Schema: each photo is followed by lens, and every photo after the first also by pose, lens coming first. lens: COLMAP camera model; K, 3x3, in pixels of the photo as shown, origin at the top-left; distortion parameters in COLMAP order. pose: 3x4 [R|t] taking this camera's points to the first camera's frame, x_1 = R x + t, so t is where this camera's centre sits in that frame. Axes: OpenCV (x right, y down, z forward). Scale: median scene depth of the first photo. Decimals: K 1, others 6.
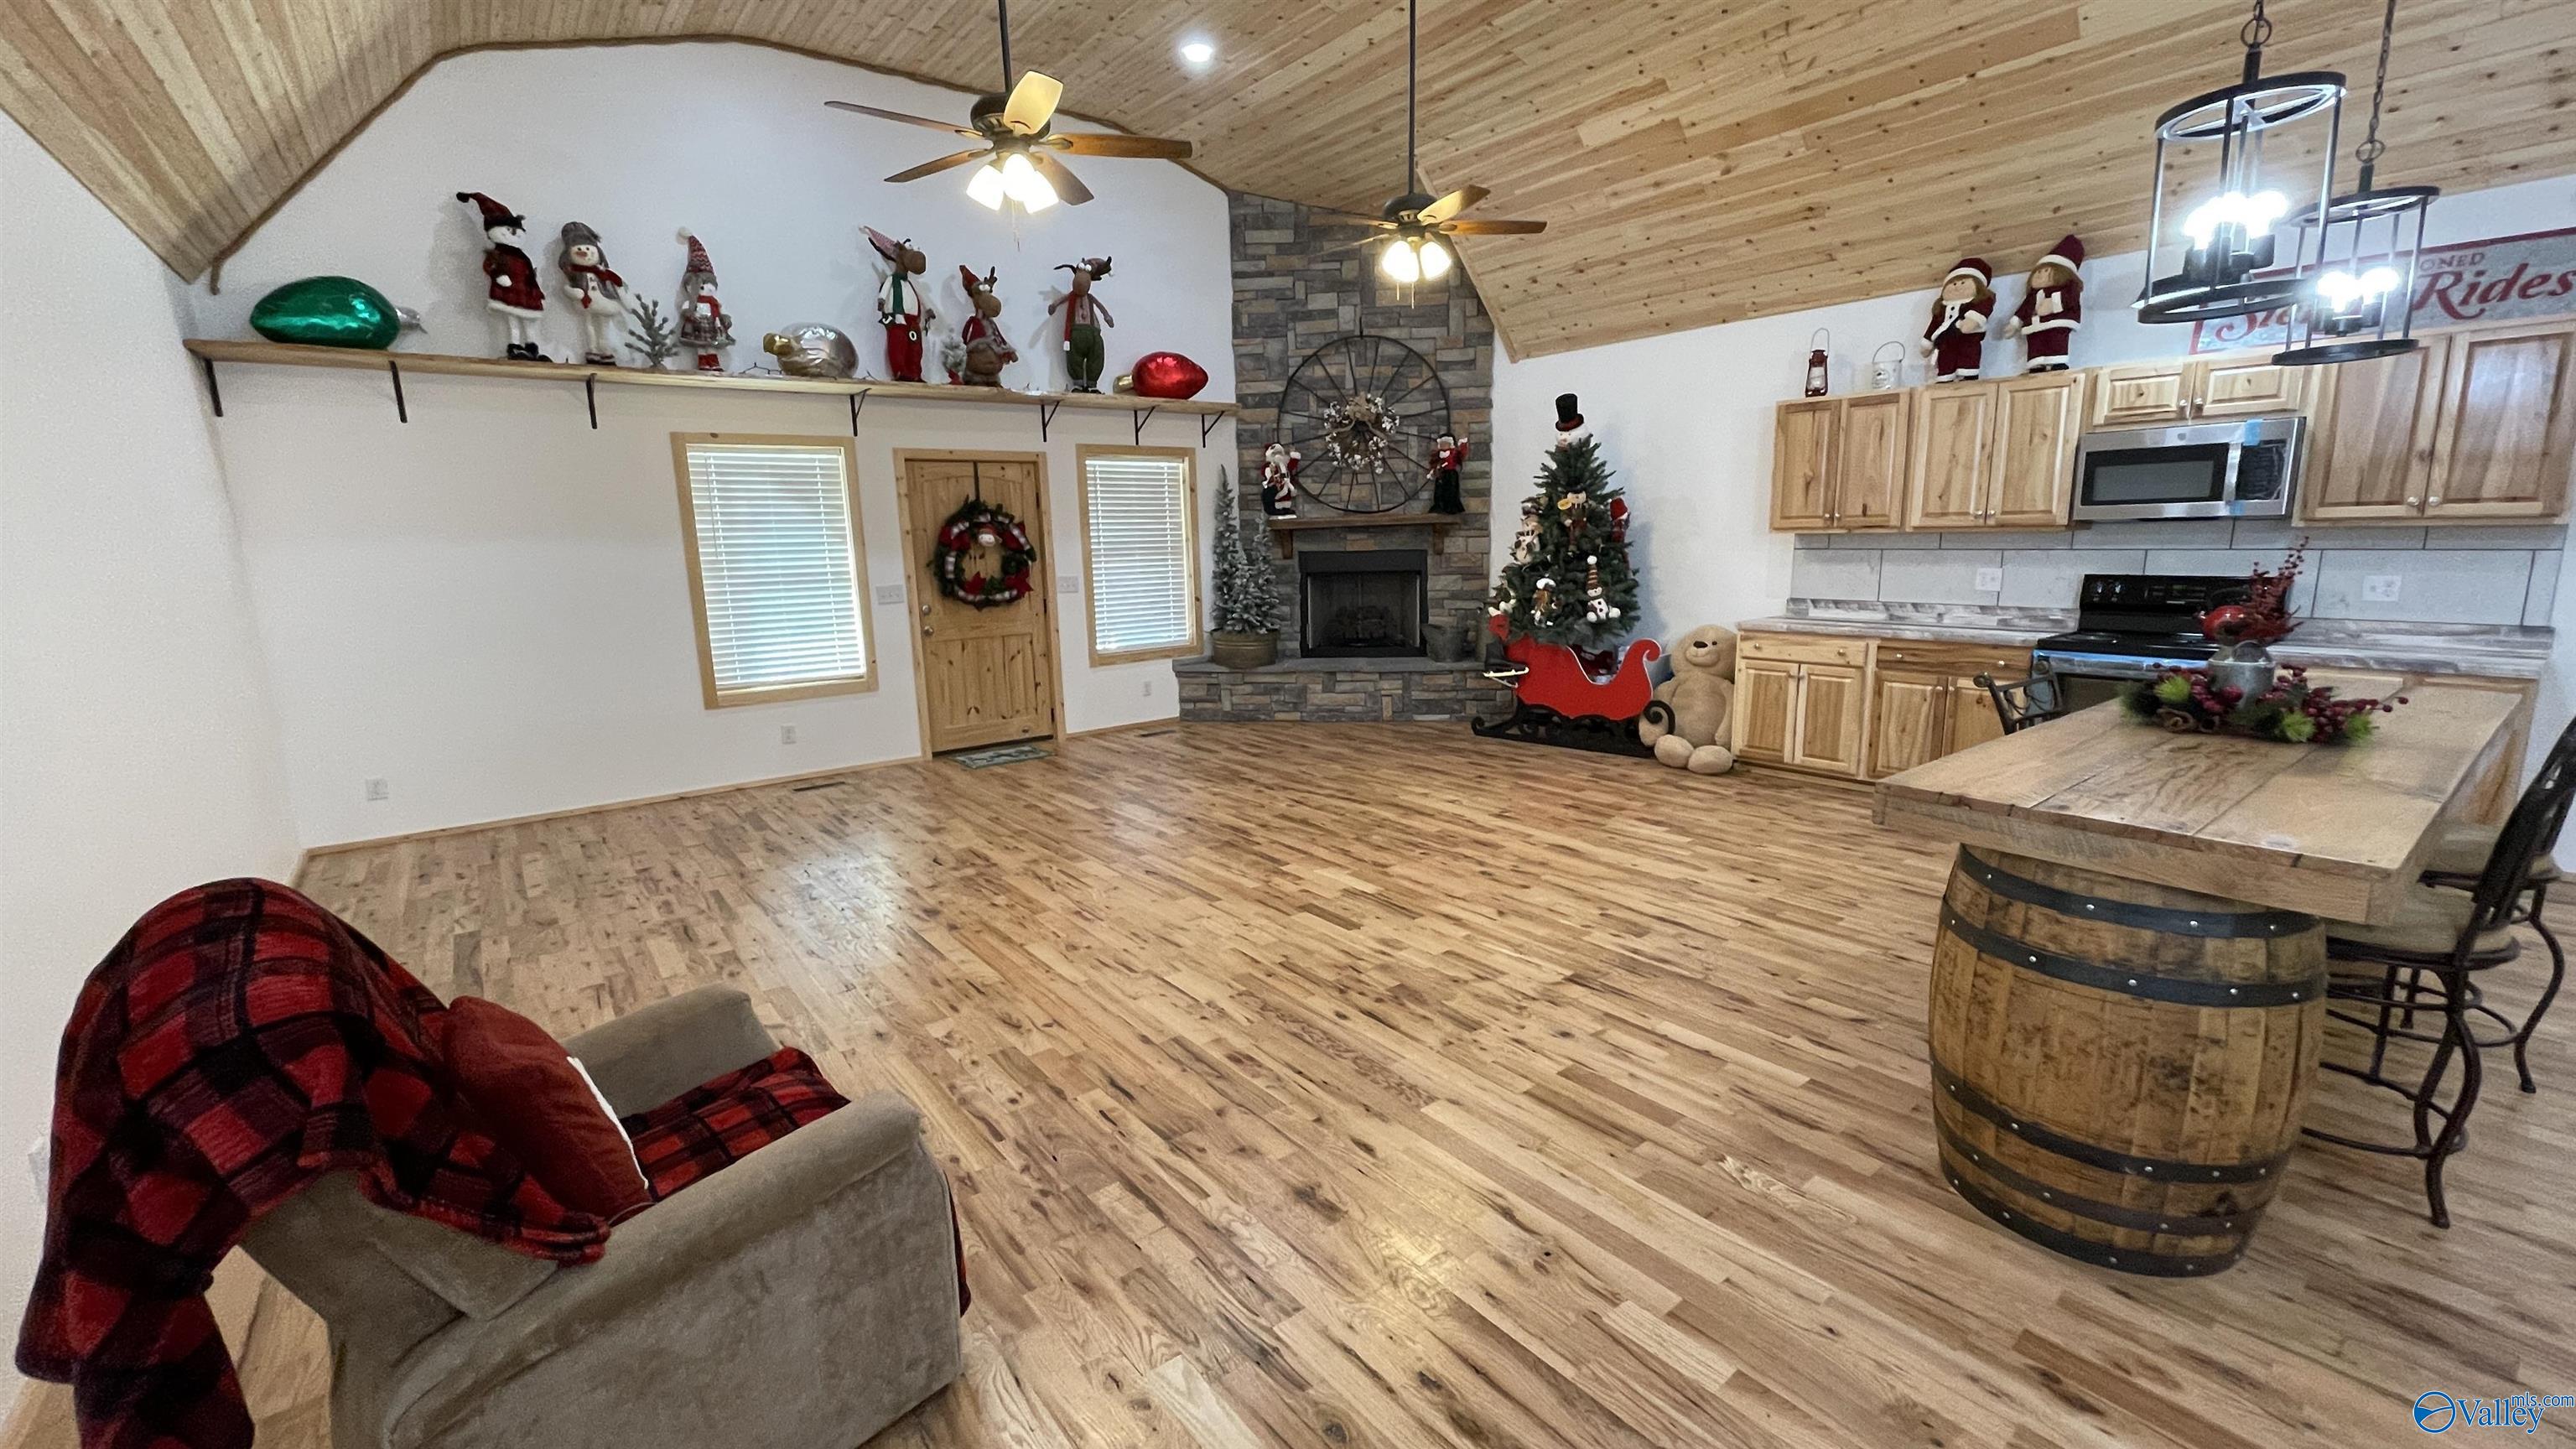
lens RADIAL K [[1039.8, 0, 1294.0], [0, 1039.8, 722.6], [0, 0, 1]] dist [0.001866, -0.001338]
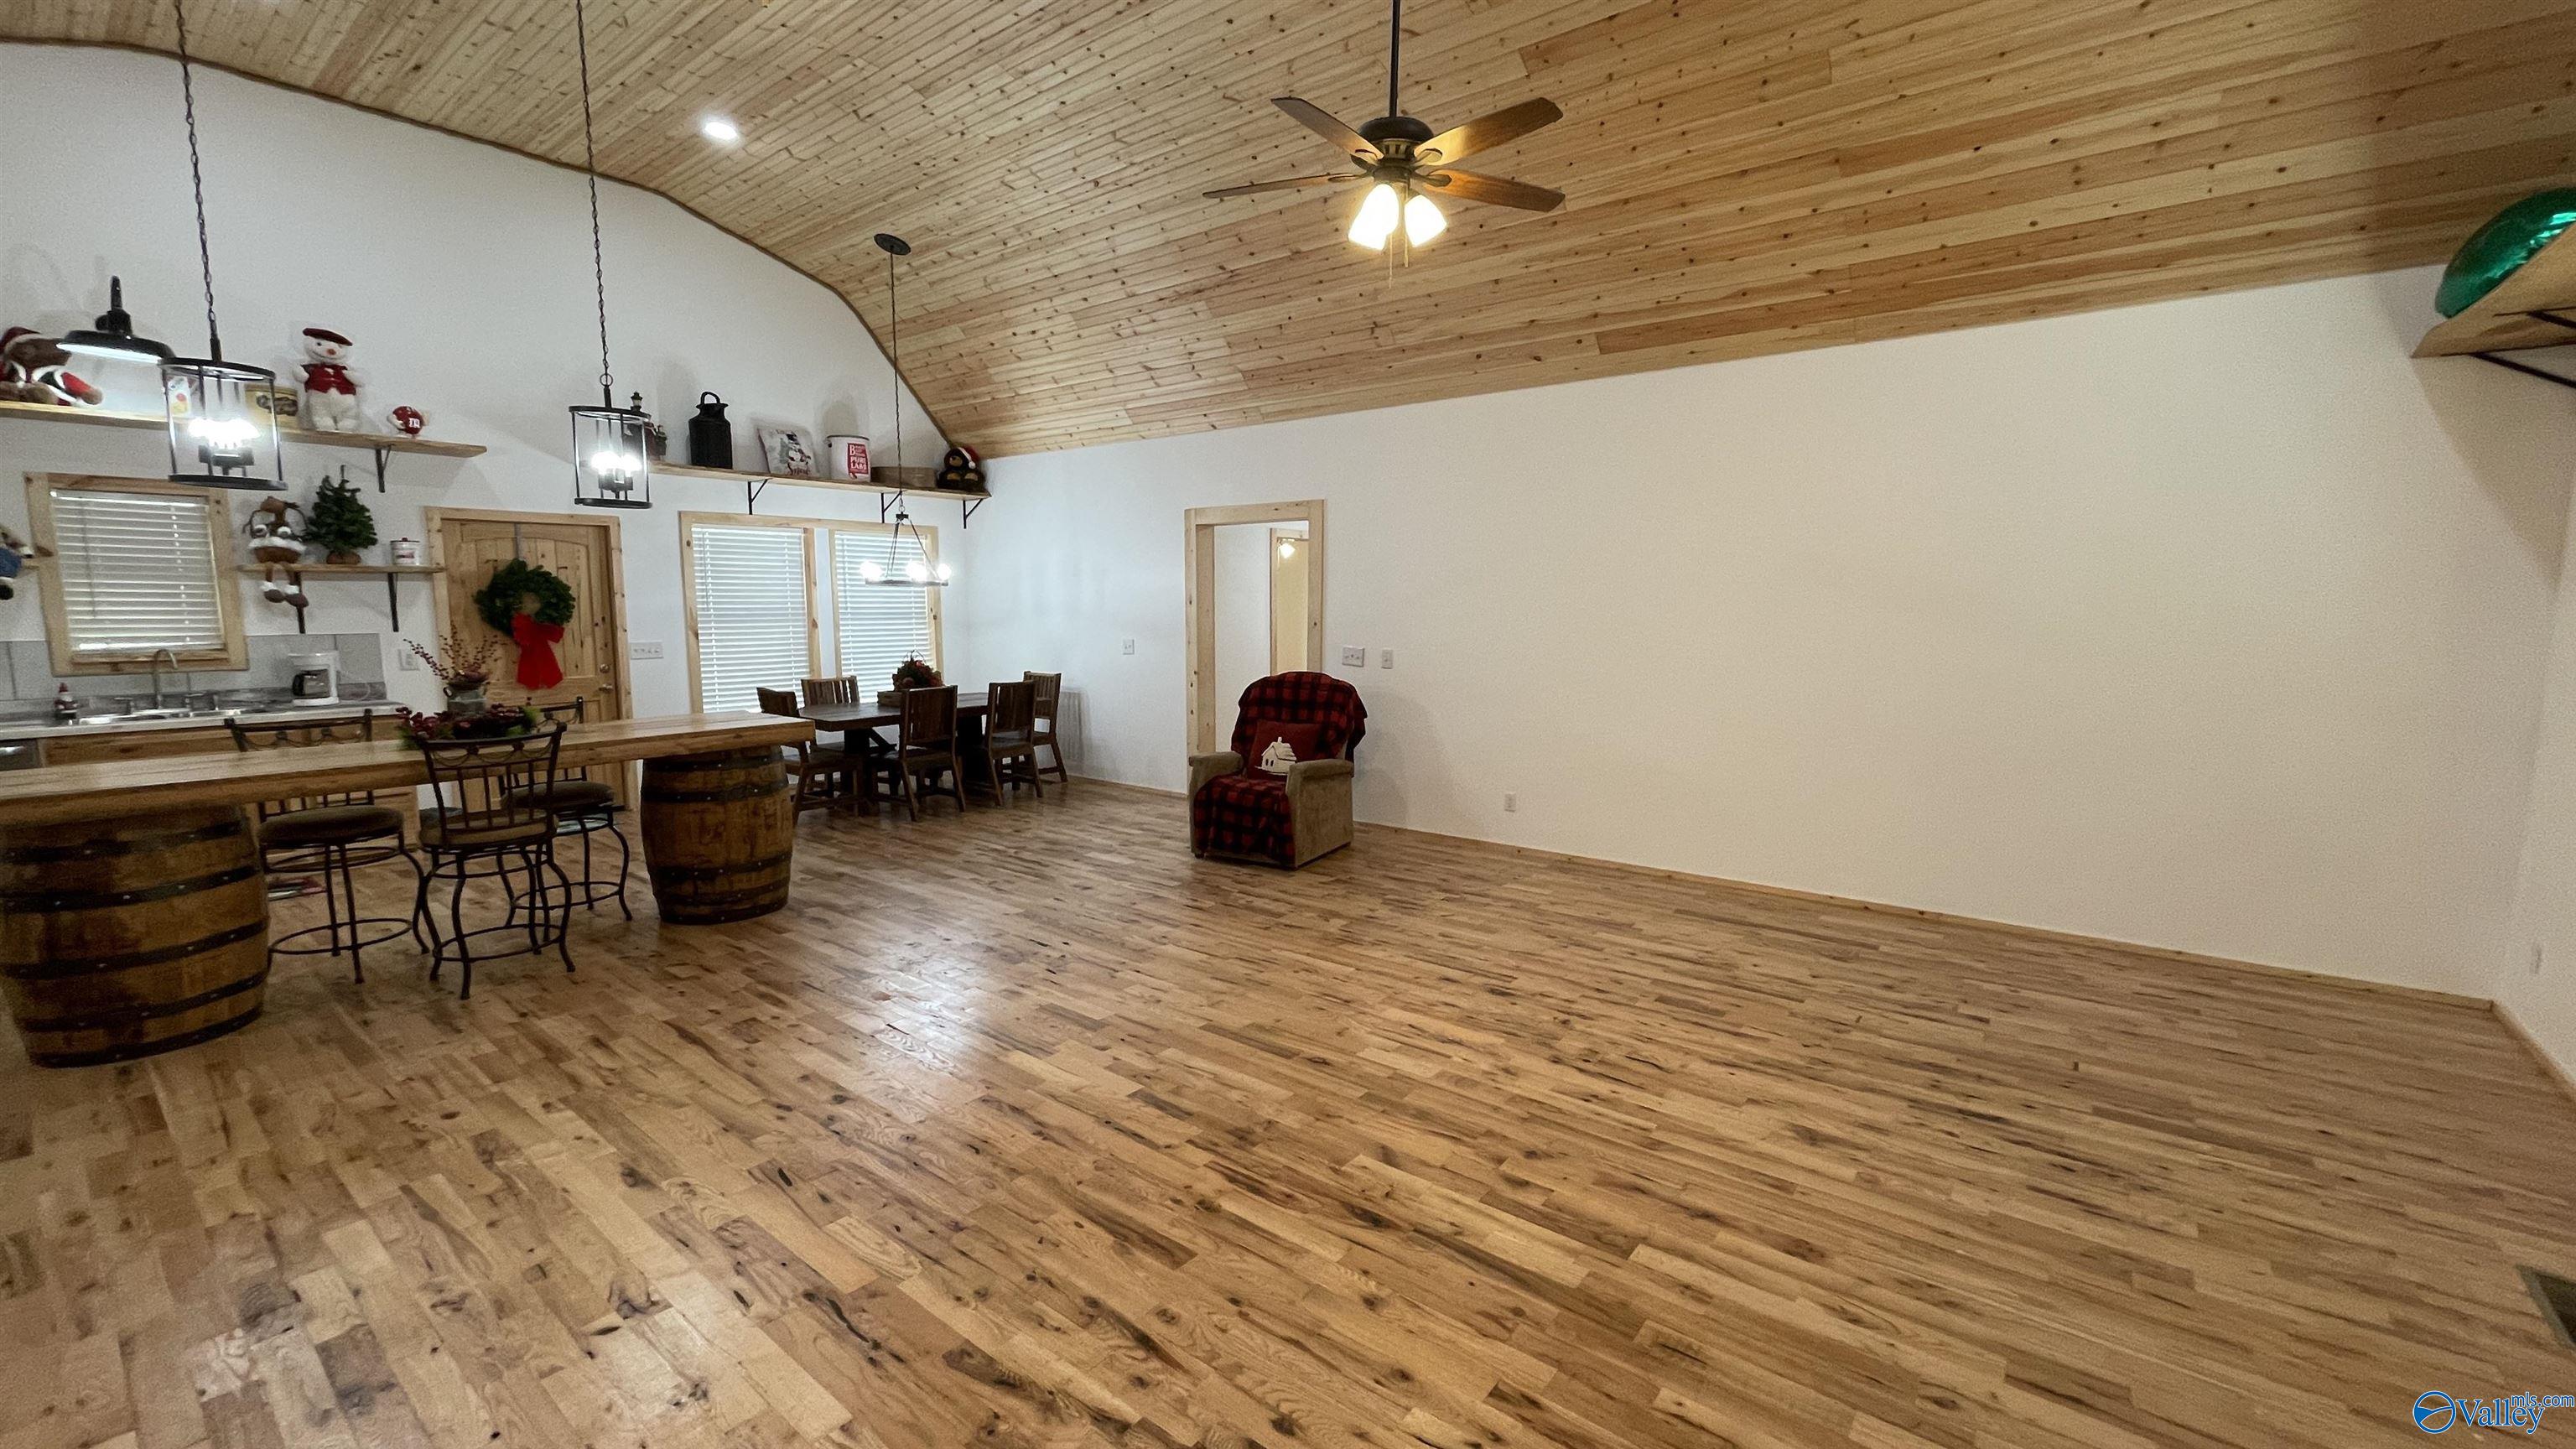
lens RADIAL K [[1039.8, 0, 1287.8], [0, 1039.8, 712.9], [0, 0, 1]] dist [0.001866, -0.001338]
pose [[-0.974561, 0.047457, -0.219041, 0.027226], [-0.017491, 0.958241, 0.285427, -0.250029], [0.223440, 0.281997, -0.933034, 1.347705]]
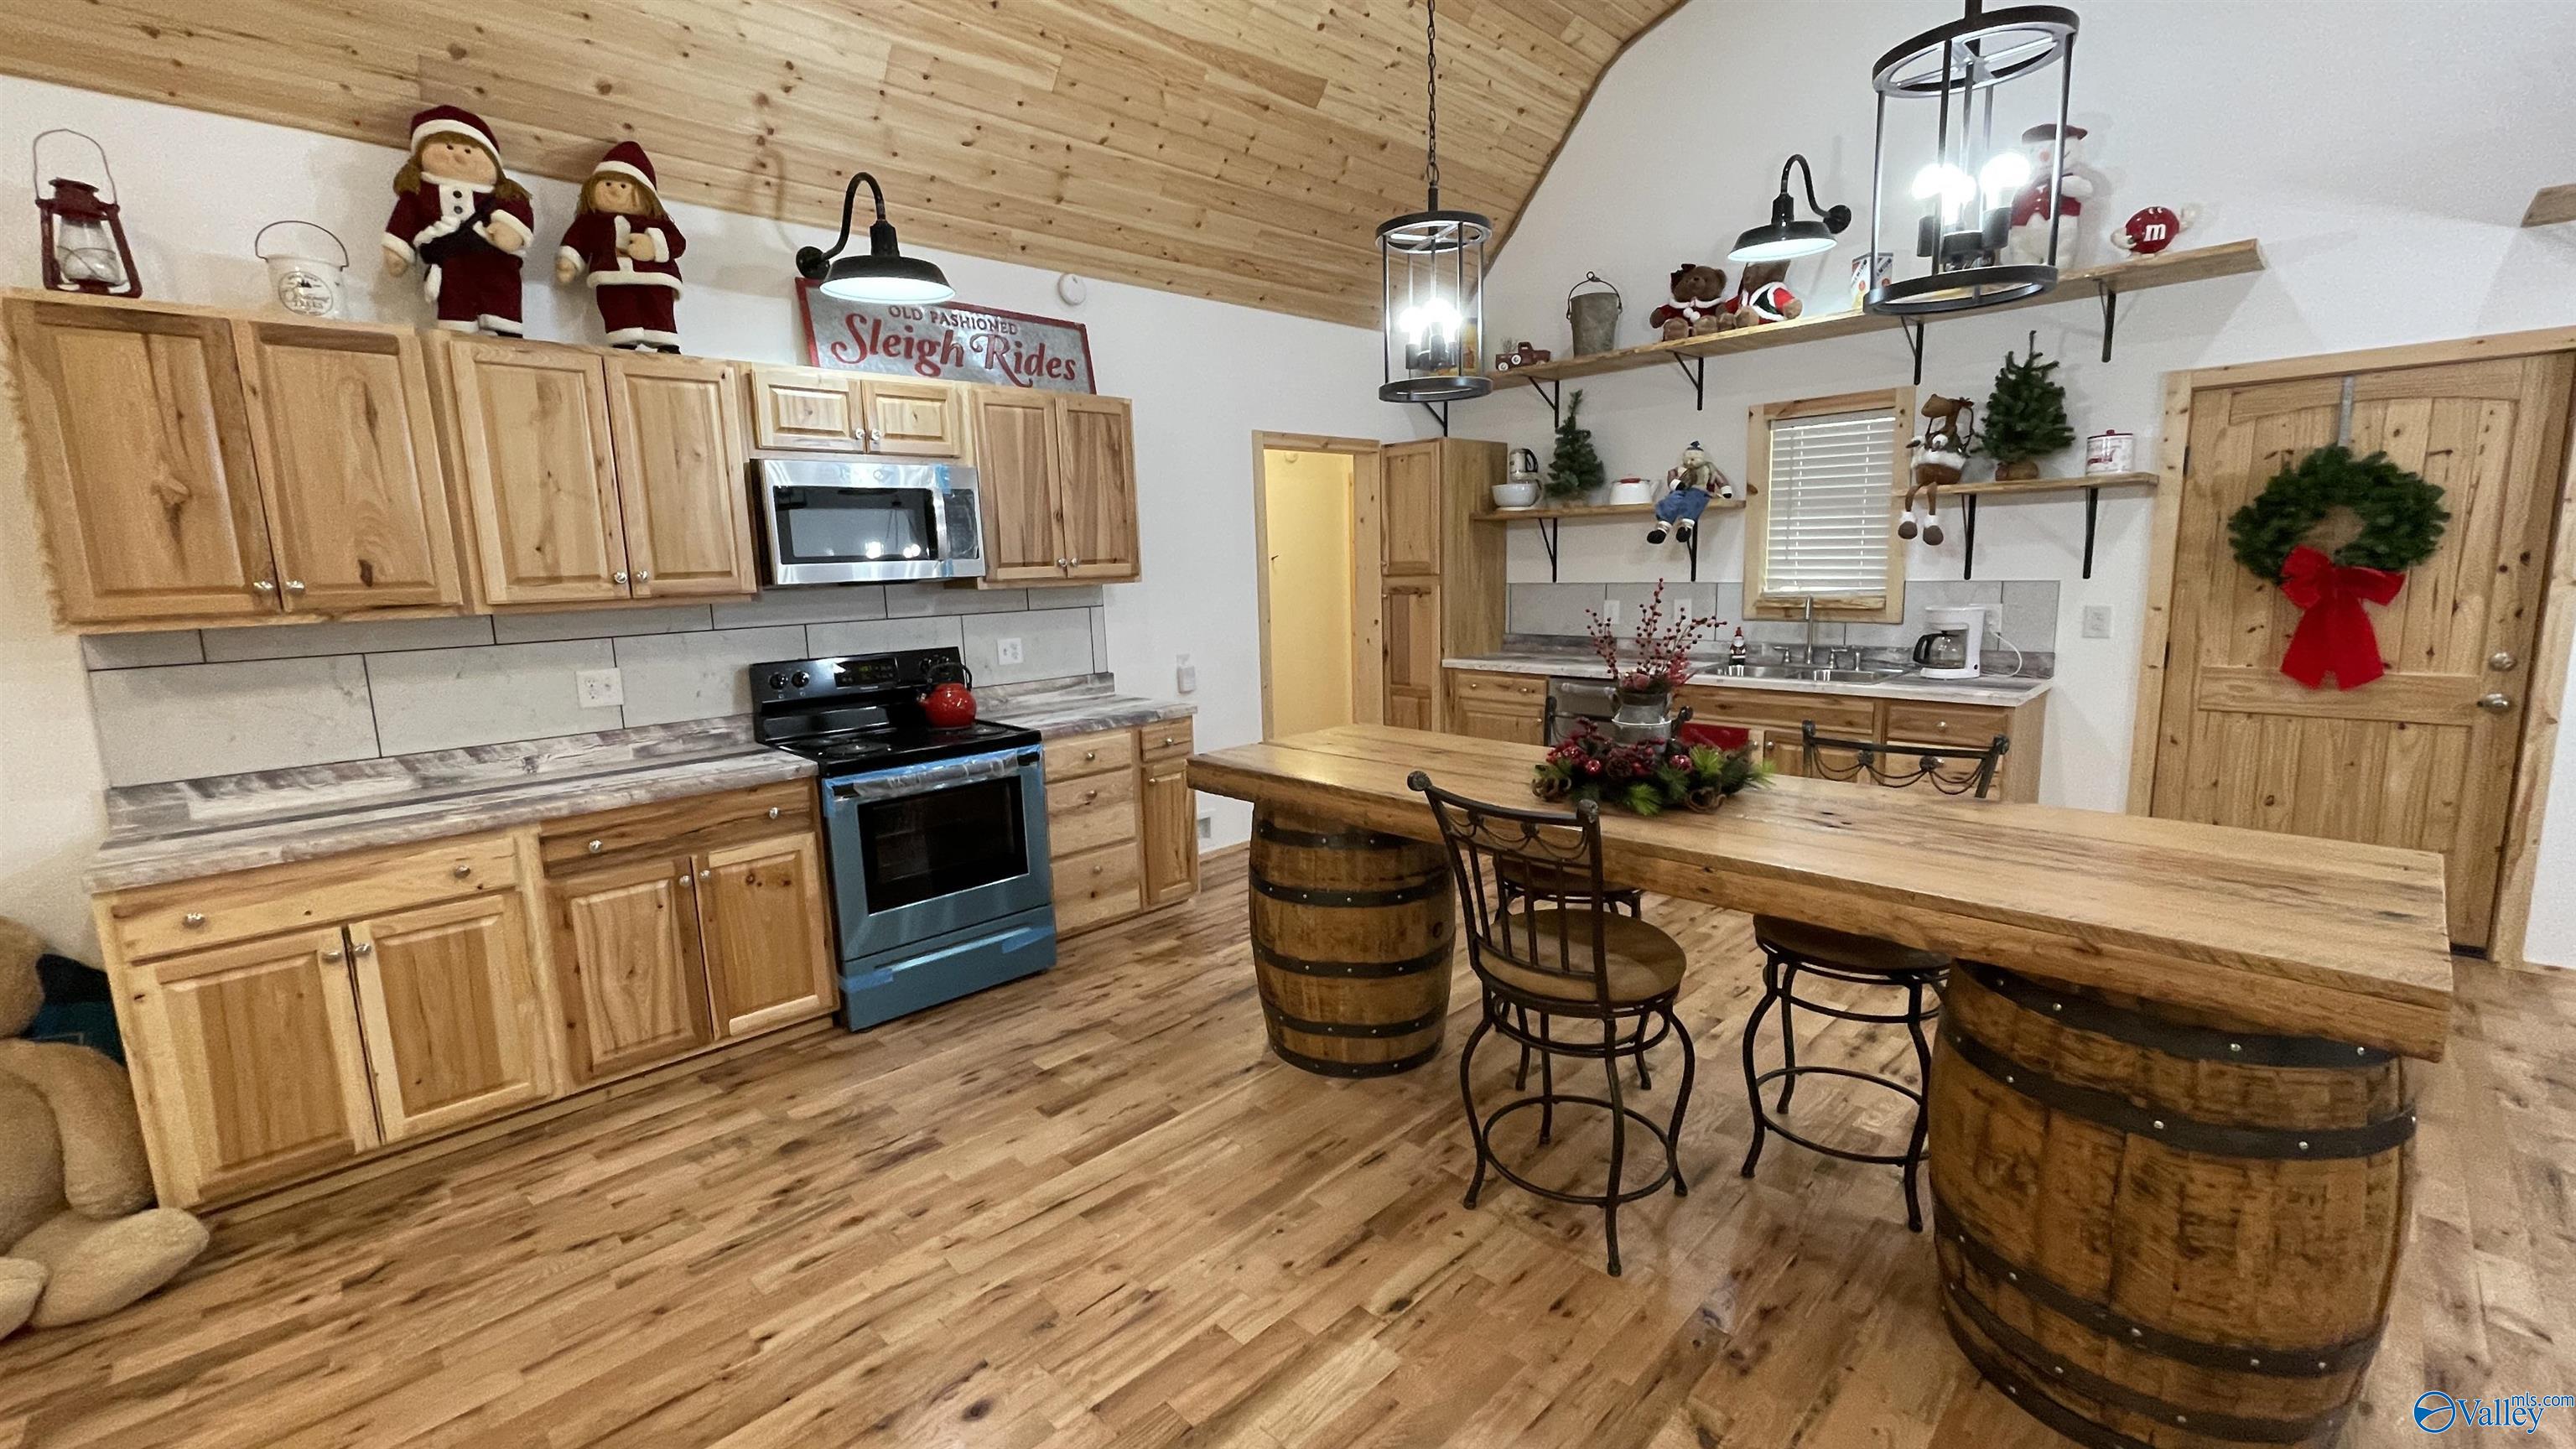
lens RADIAL K [[1039.8, 0, 1295.3], [0, 1039.8, 719.3], [0, 0, 1]] dist [0.001866, -0.001338]
pose [[-0.103499, -0.130722, 0.986002, 0.033994], [0.211644, 0.965729, 0.150250, -0.126918], [-0.971851, 0.224232, -0.072285, 0.665691]]
